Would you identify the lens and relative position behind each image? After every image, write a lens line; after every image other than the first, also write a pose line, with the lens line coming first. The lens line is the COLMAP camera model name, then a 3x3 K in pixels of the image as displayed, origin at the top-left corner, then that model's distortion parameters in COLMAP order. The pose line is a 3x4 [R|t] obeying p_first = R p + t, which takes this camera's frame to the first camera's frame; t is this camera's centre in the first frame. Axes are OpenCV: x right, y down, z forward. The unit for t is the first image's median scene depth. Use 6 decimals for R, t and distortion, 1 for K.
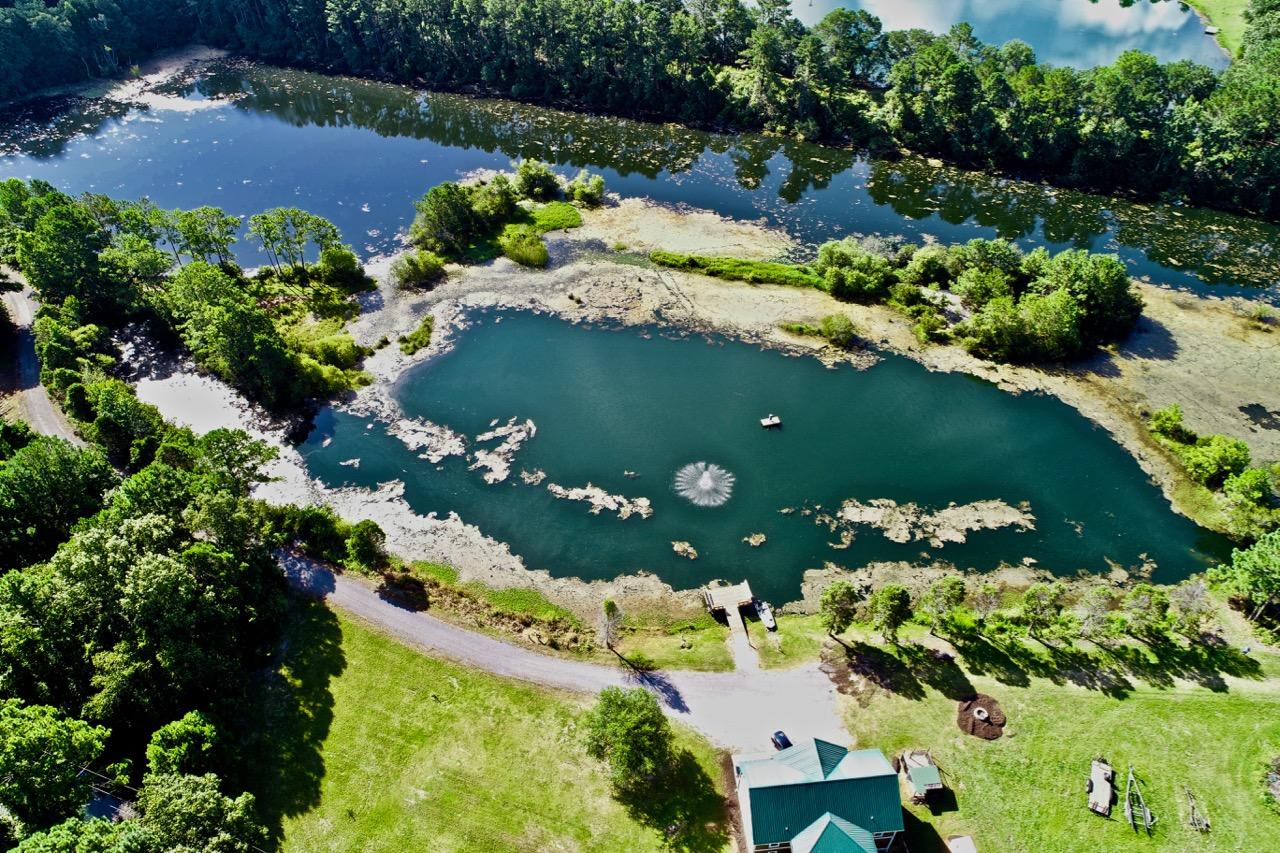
lens RADIAL K [[854.2, 0, 642.4], [0, 854.2, 431.1], [0, 0, 1]] dist [-0.000549, -0.000444]
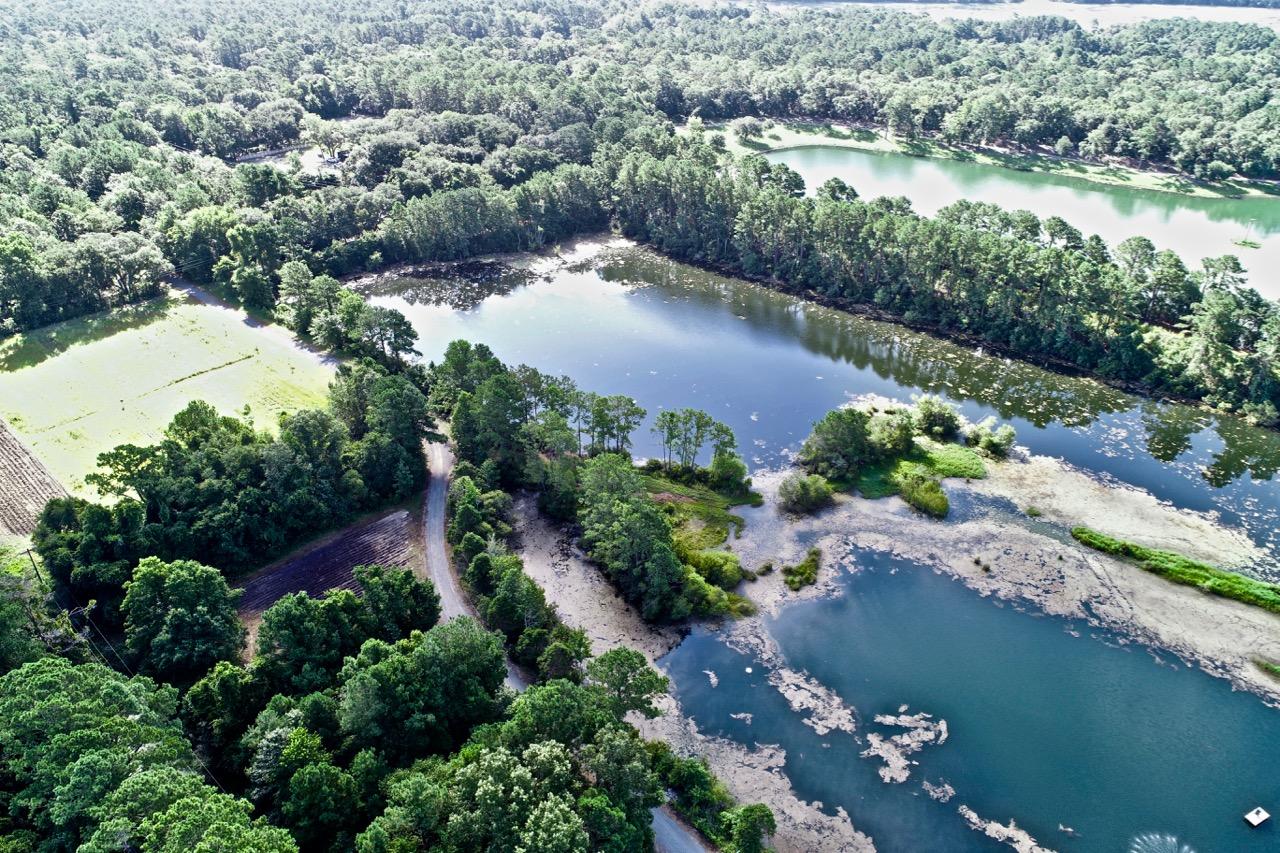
lens RADIAL K [[854.2, 0, 642.4], [0, 854.2, 431.1], [0, 0, 1]] dist [-0.000549, -0.000444]
pose [[0.936589, 0.184877, -0.297692, -0.166087], [-0.242159, 0.955497, -0.168476, -0.052851], [0.253297, 0.229882, 0.939678, 0.055553]]
